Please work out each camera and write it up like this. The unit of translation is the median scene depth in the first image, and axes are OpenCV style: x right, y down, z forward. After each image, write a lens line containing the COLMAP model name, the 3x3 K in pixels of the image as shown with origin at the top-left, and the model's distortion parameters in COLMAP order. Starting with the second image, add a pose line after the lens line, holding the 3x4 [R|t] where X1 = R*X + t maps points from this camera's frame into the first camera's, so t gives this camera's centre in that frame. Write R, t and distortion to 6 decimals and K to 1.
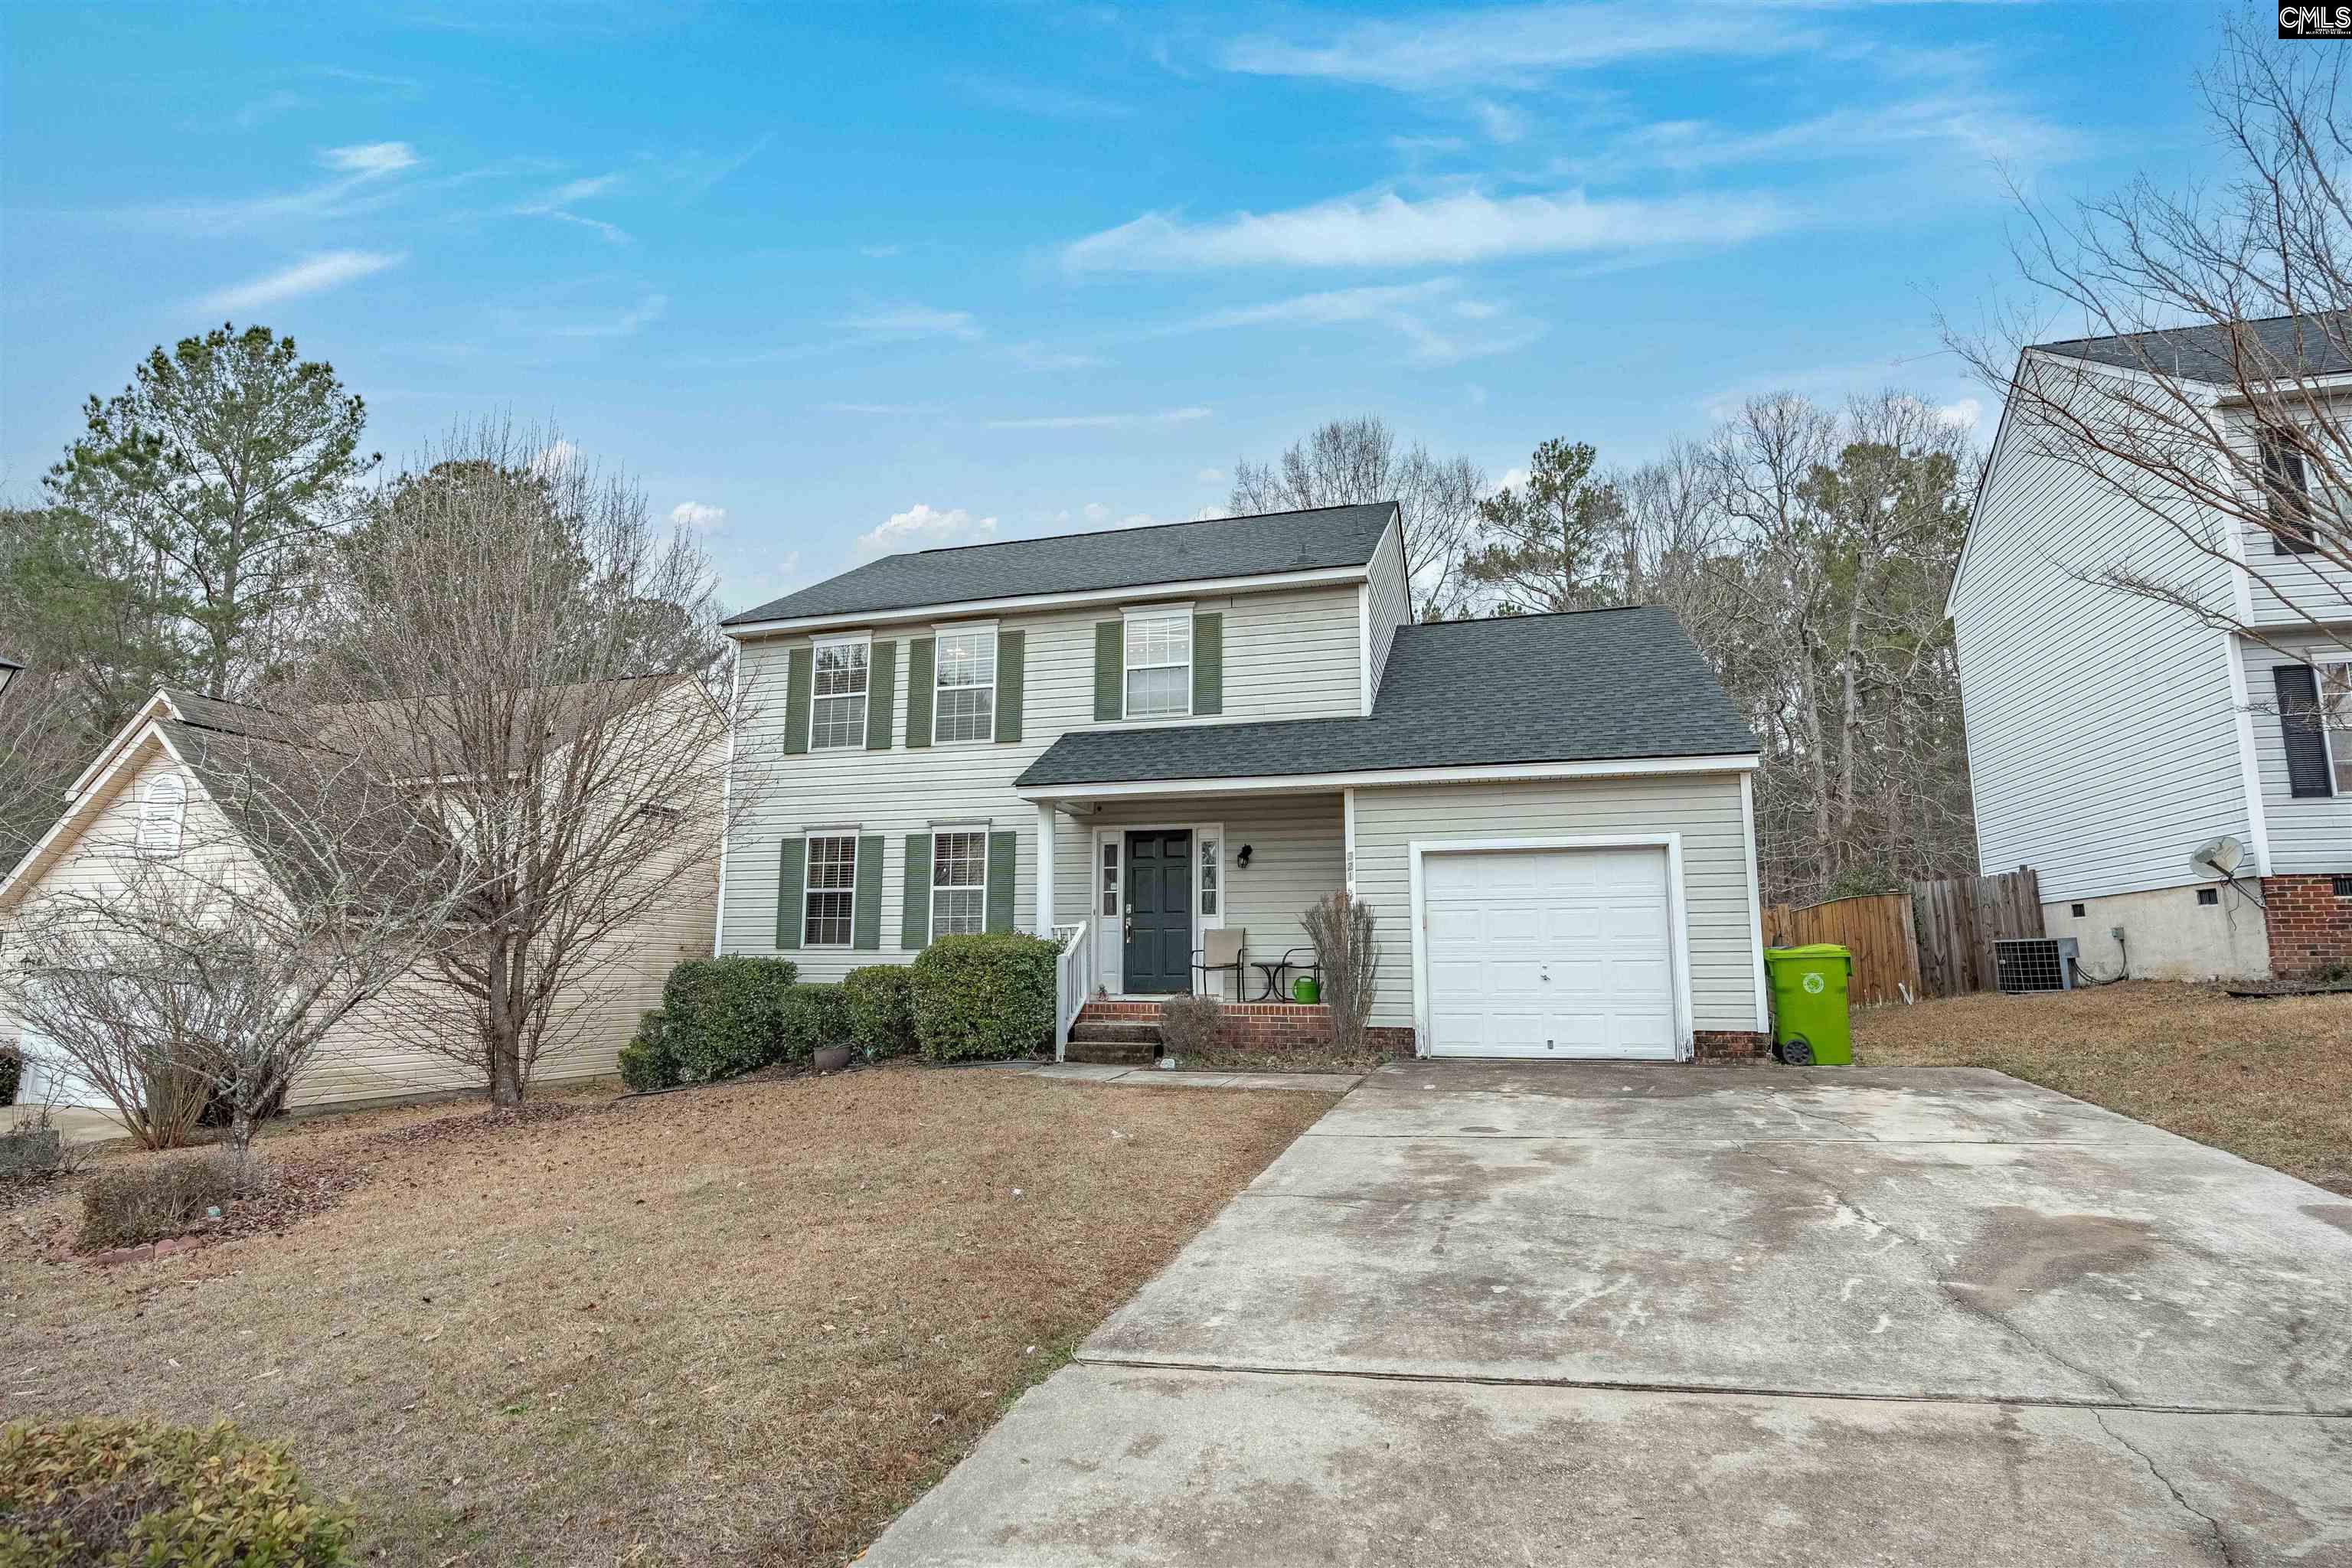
lens RADIAL K [[1118.2, 0, 1190.2], [0, 1118.2, 784.5], [0, 0, 1]] dist [-0.054213, 0.012750]
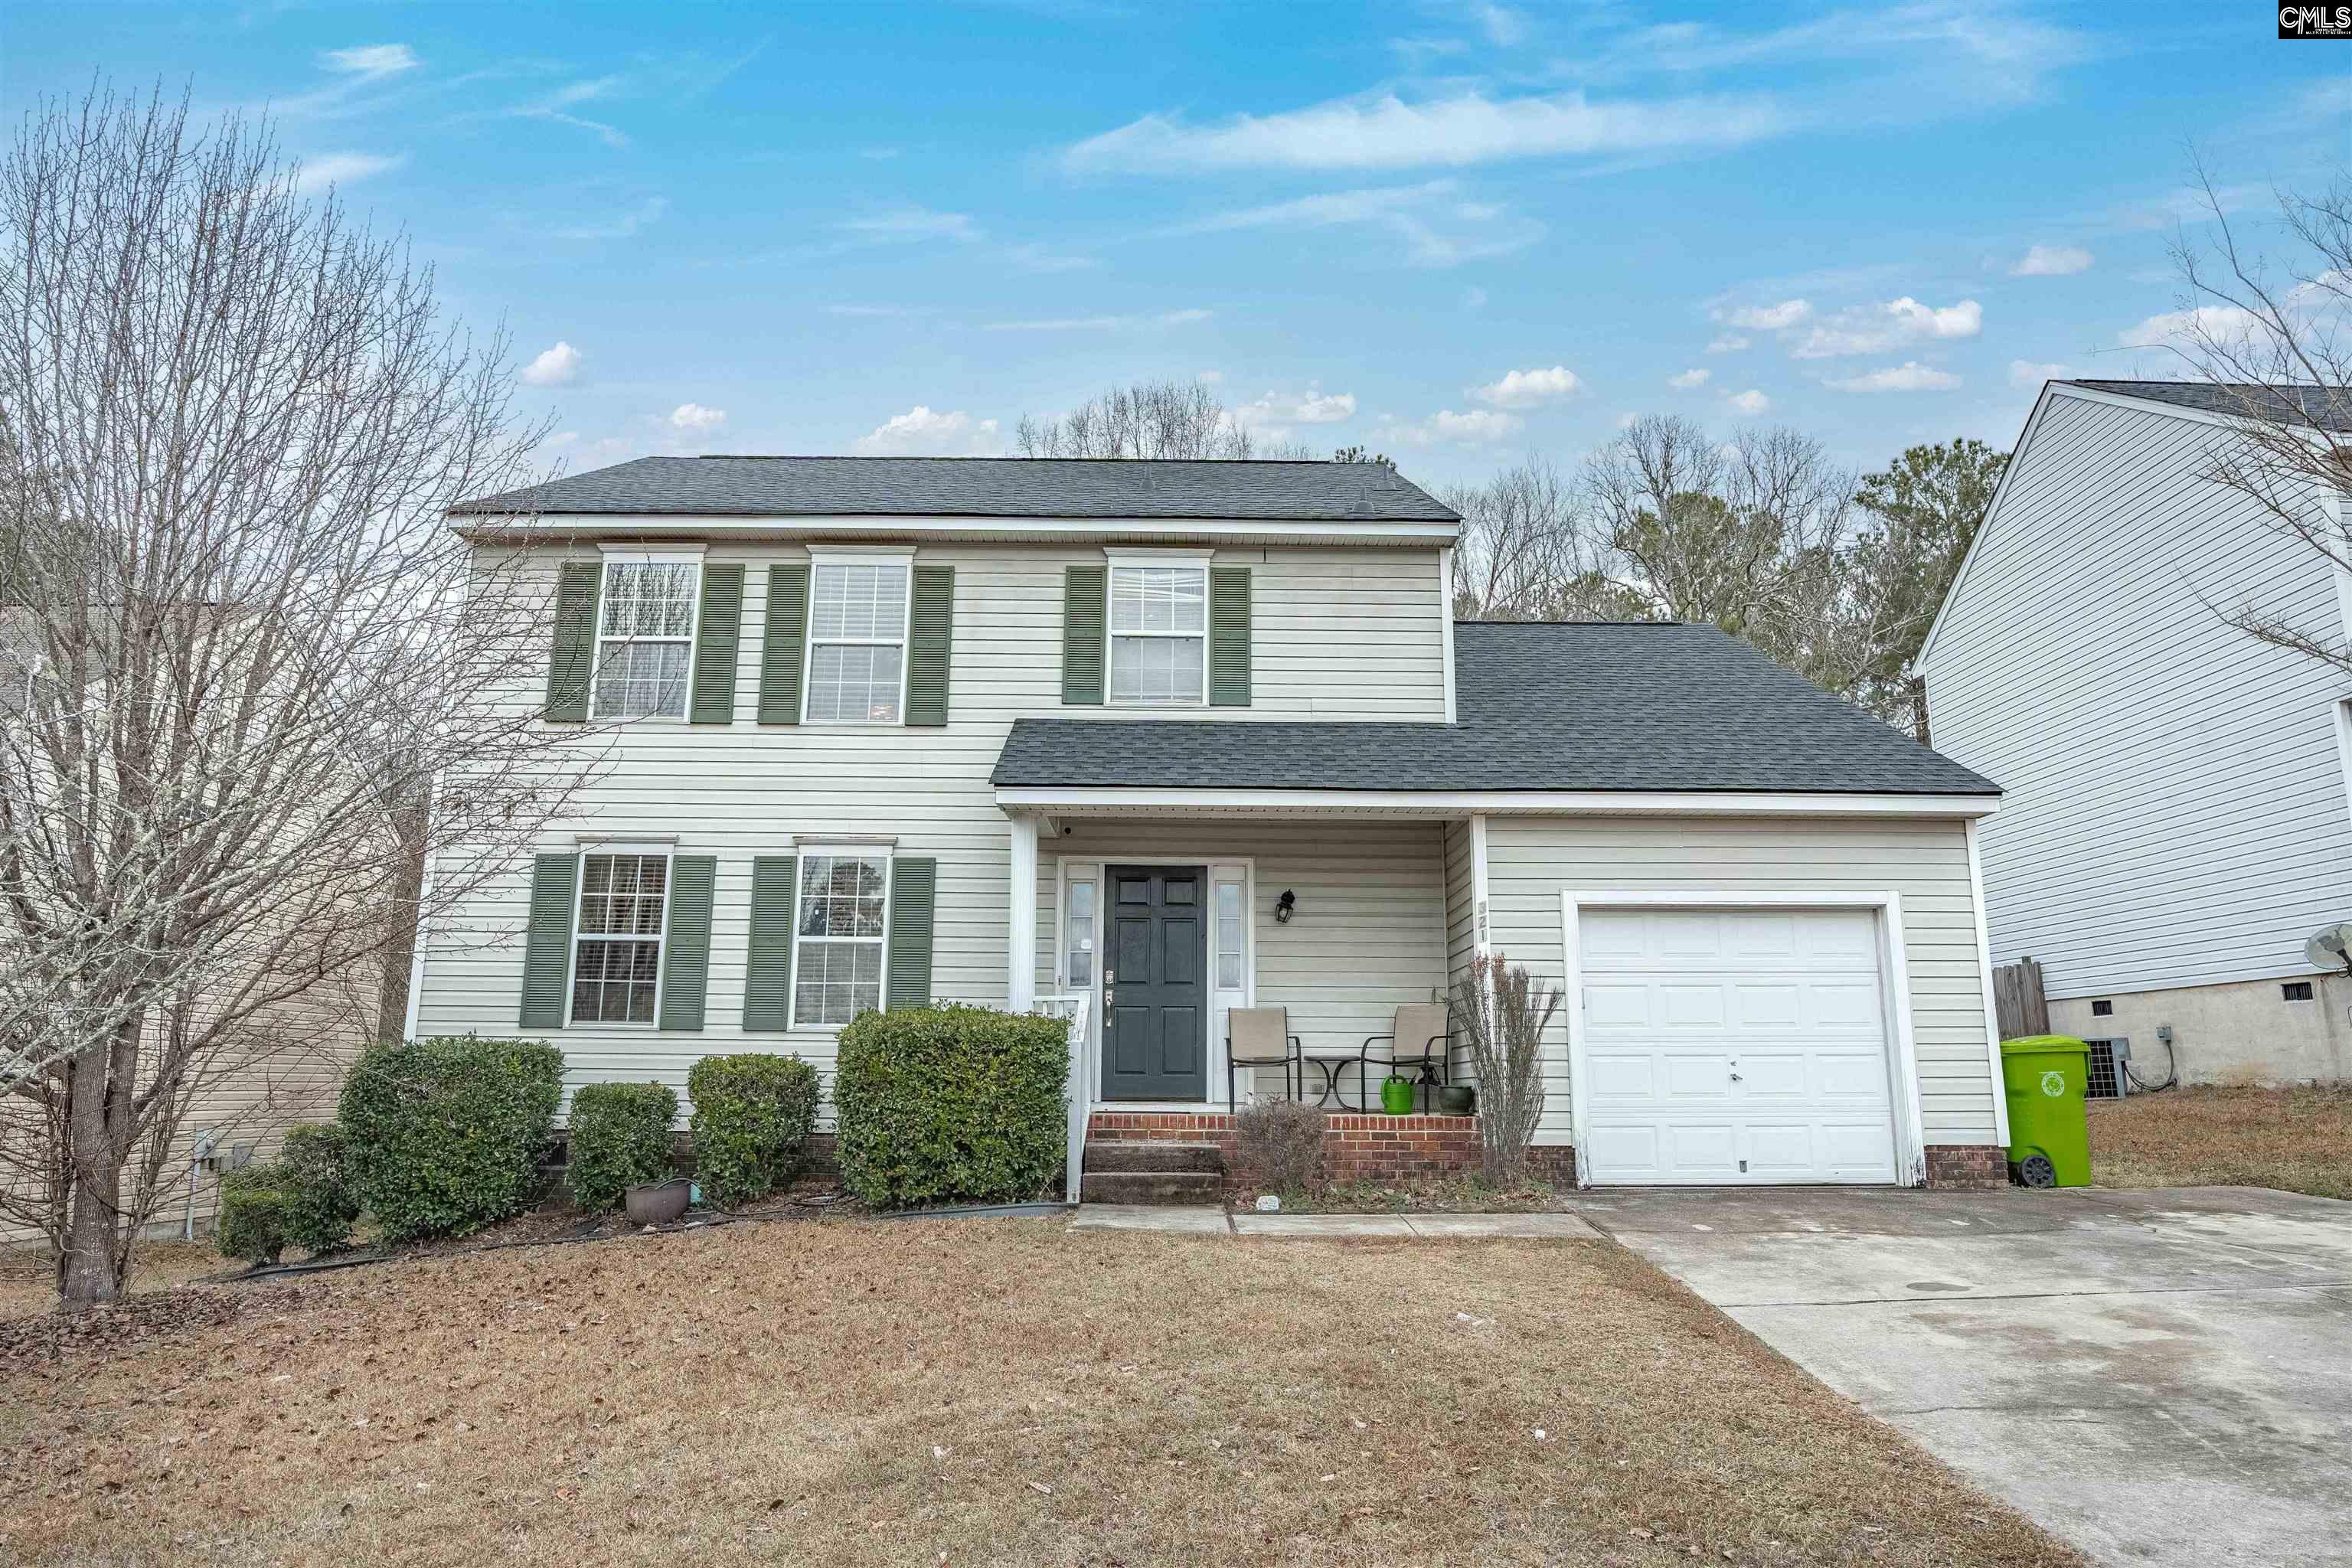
lens RADIAL K [[1369.0, 0, 1176.0], [0, 1369.0, 784.0], [0, 0, 1]] dist [-0.045350, 0.000940]
pose [[0.961370, 0.063071, 0.267935, -0.248294], [-0.050164, 0.997239, -0.054757, 0.036400], [-0.270648, 0.039201, 0.961880, 0.169084]]
